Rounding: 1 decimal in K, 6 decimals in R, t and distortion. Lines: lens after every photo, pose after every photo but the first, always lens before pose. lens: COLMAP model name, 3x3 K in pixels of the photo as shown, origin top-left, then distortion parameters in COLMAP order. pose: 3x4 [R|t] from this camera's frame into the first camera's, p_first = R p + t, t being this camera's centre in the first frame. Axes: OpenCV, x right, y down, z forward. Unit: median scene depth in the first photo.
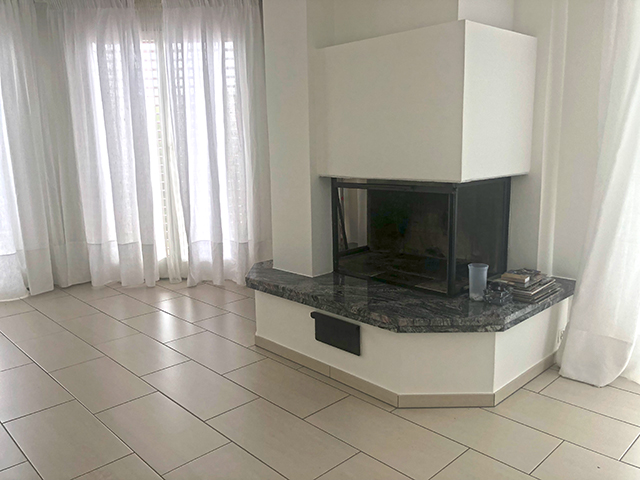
lens RADIAL K [[533.8, 0, 323.2], [0, 533.8, 213.6], [0, 0, 1]] dist [0.012307, 0.000946]
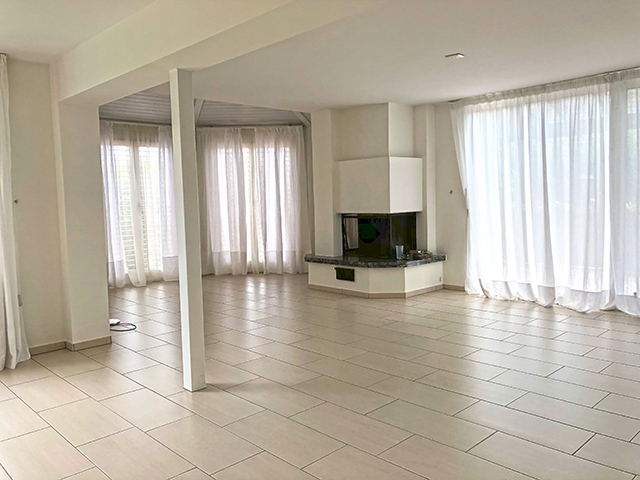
lens RADIAL K [[533.8, 0, 320.4], [0, 533.8, 239.6], [0, 0, 1]] dist [0.012307, 0.000946]
pose [[0.999985, -0.003575, -0.004259, -0.049687], [0.003334, 0.998458, -0.055411, 0.125149], [0.004451, 0.055396, 0.998455, -0.949406]]
